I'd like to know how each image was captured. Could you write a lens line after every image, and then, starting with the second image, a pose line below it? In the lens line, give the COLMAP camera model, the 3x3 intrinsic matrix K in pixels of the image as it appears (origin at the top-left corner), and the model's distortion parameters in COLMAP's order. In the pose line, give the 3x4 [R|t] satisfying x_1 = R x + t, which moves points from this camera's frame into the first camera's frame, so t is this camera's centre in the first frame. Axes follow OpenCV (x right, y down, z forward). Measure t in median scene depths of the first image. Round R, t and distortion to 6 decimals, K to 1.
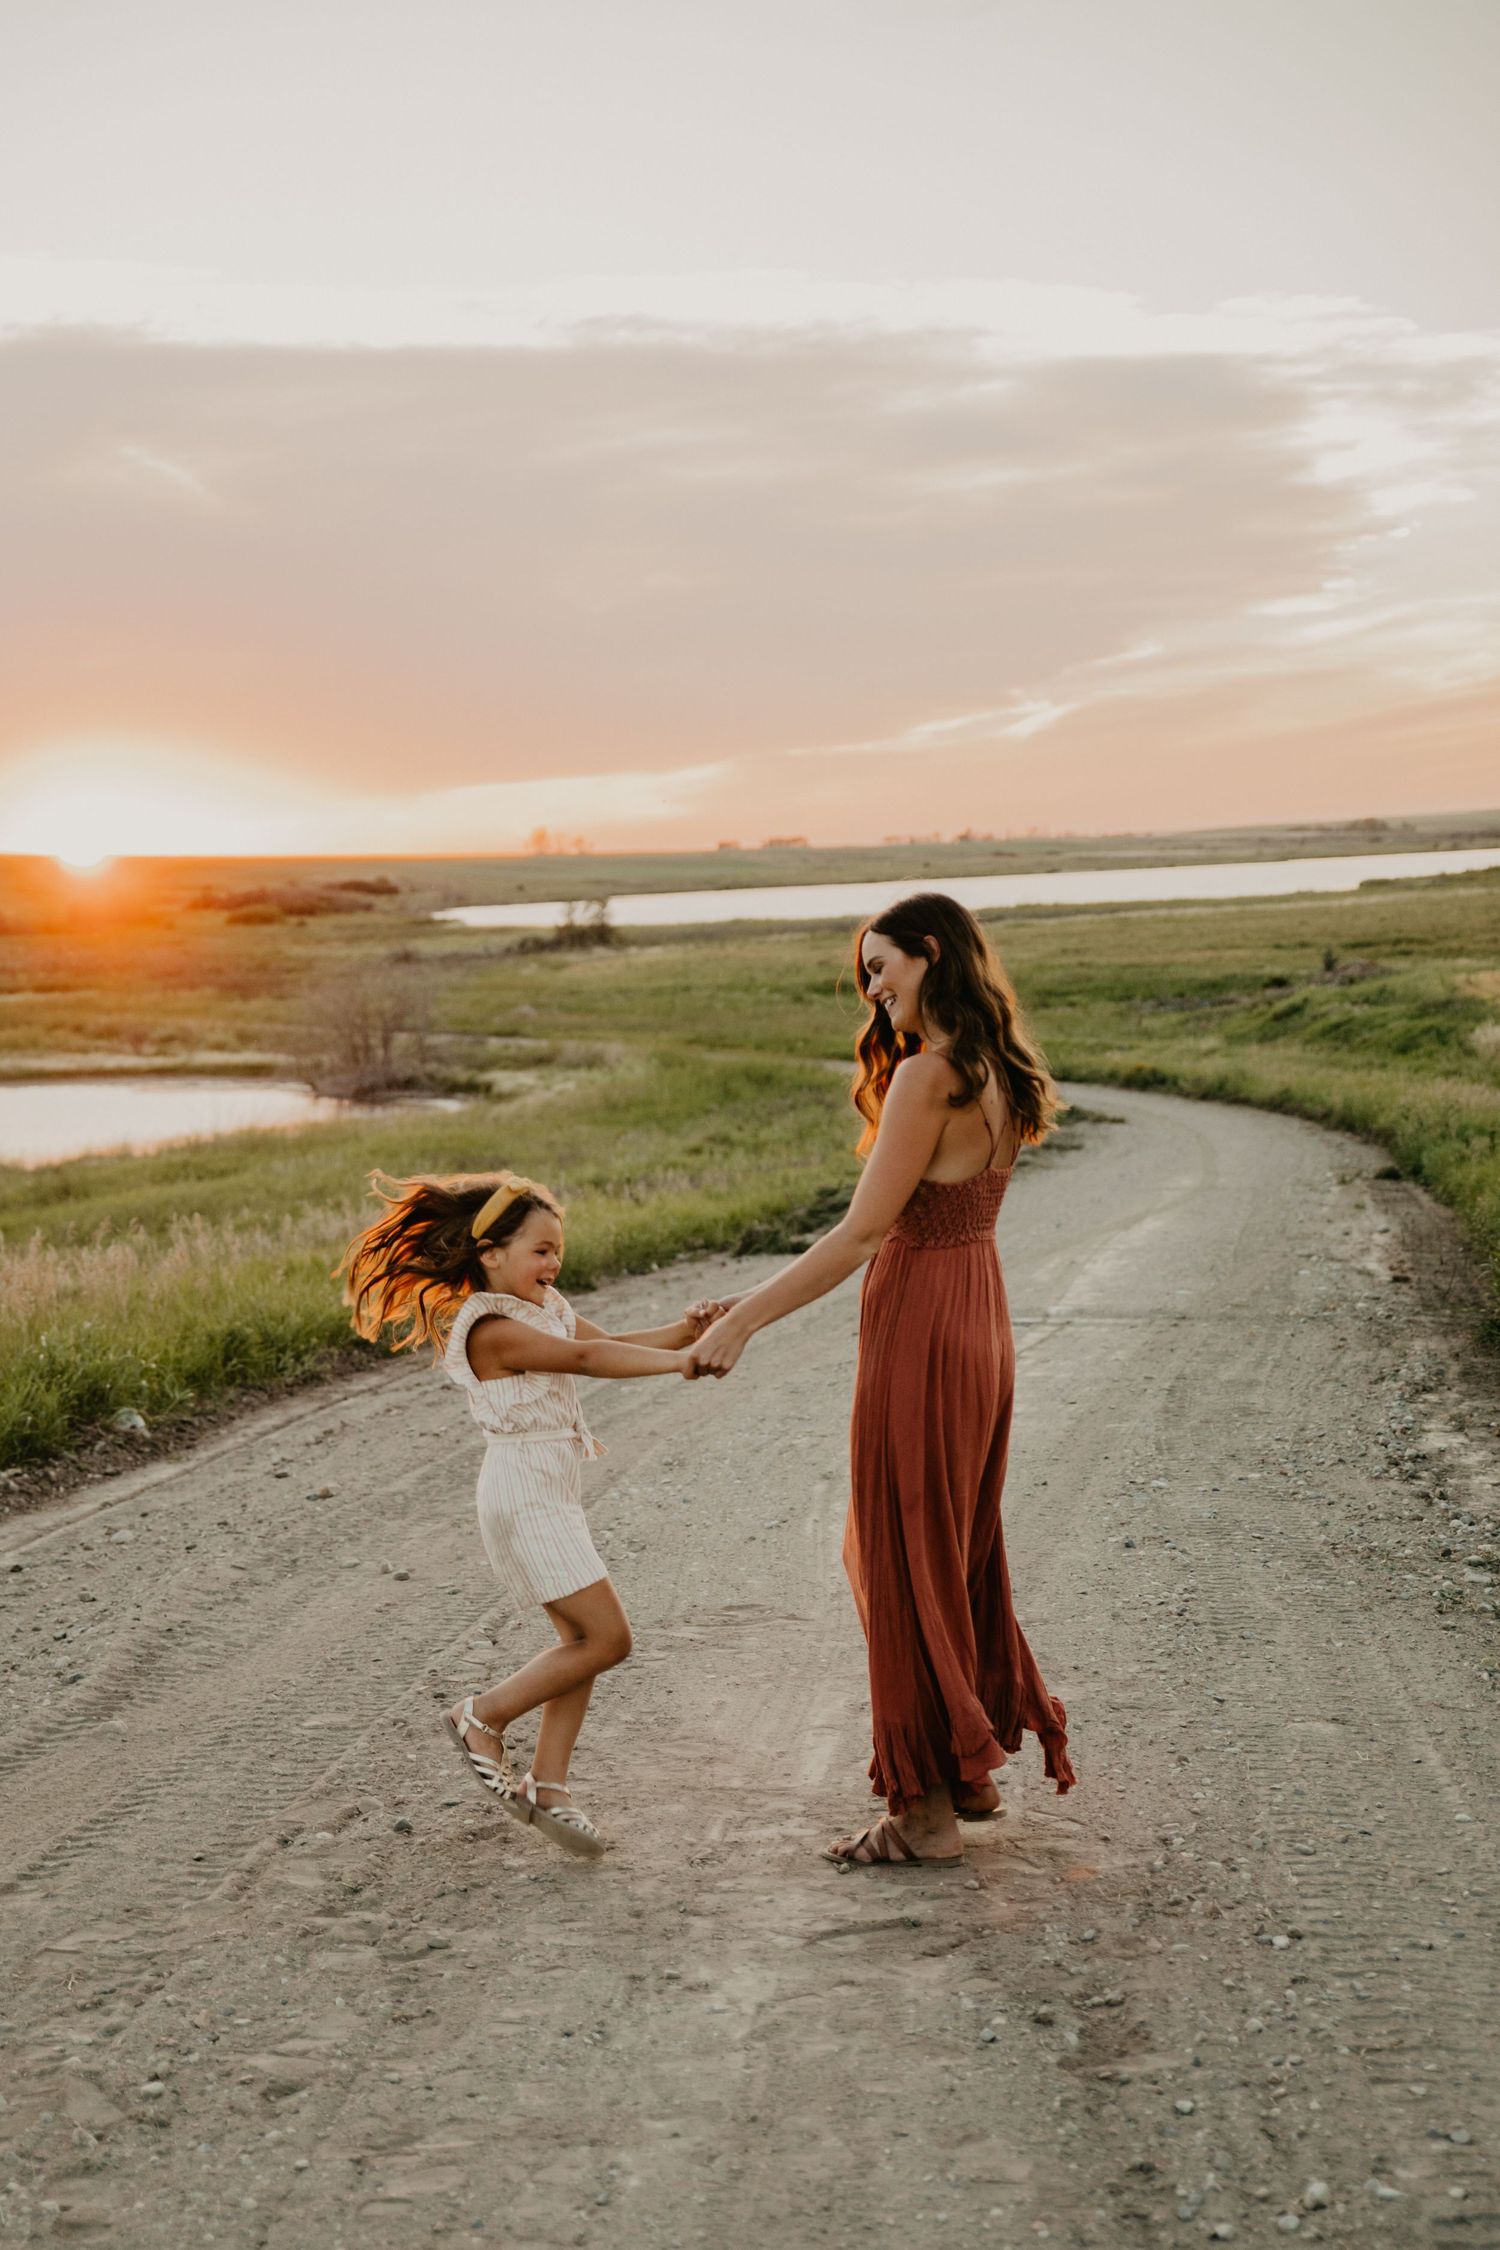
lens RADIAL K [[3632.7, 0, 637.5], [0, 3632.7, 1406.2], [0, 0, 1]] dist [0.066278, 0.000000]
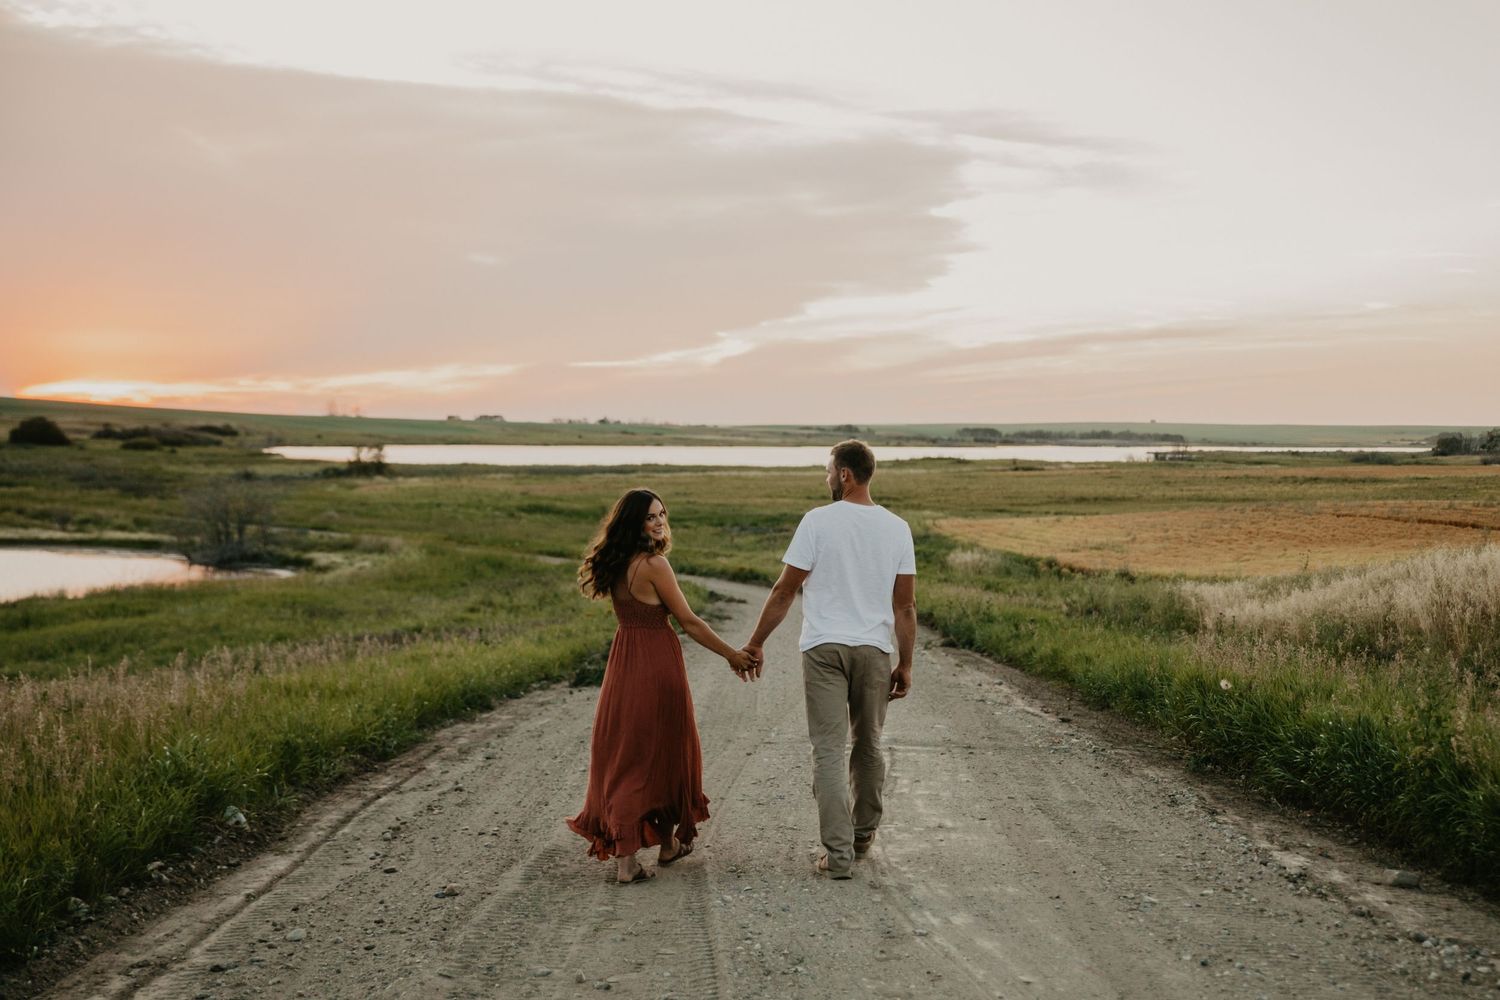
lens RADIAL K [[2218.1, 0, 810.5], [0, 2218.1, 574.4], [0, 0, 1]] dist [0.081879, 0.000000]
pose [[0.978698, 0.042456, 0.200865, -0.022529], [-0.024537, 0.995560, -0.090870, -0.003032], [-0.203831, 0.084006, 0.975395, 0.046609]]
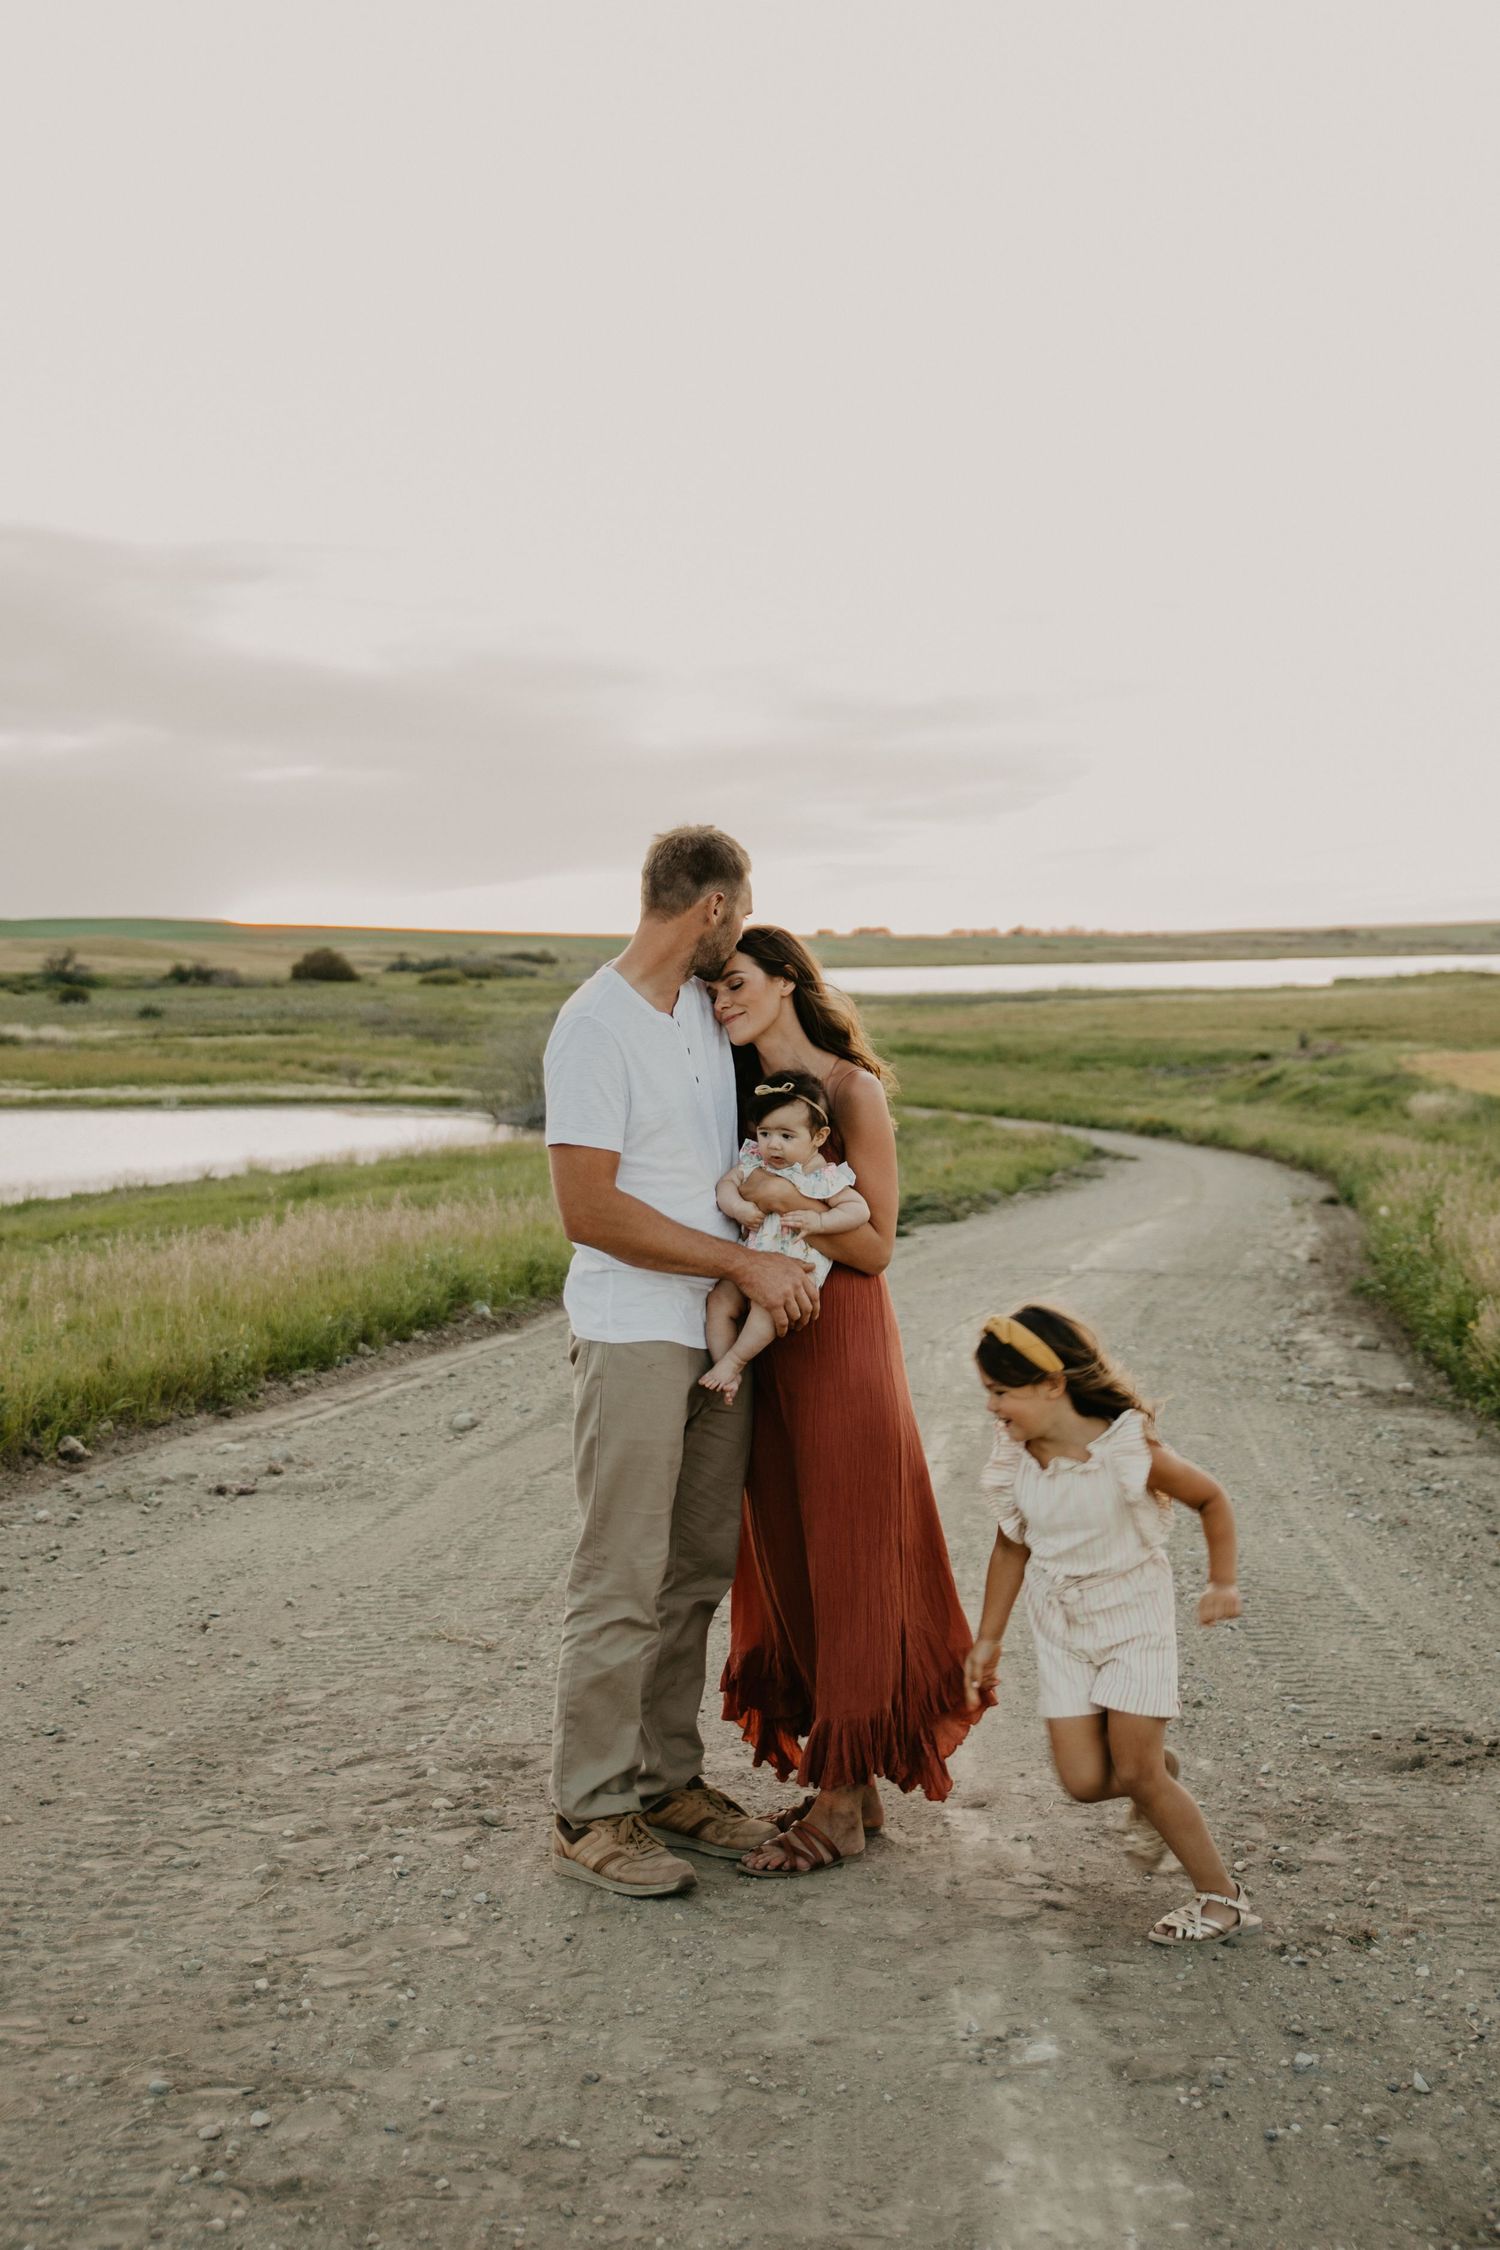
lens RADIAL K [[3132.5, 0, 759.4], [0, 3132.5, 1117.2], [0, 0, 1]] dist [-0.037385, 0.000000]
pose [[0.999520, 0.029698, 0.008832, -0.007415], [-0.028763, 0.995365, -0.091770, 0.009093], [-0.011516, 0.091472, 0.995741, -0.075573]]
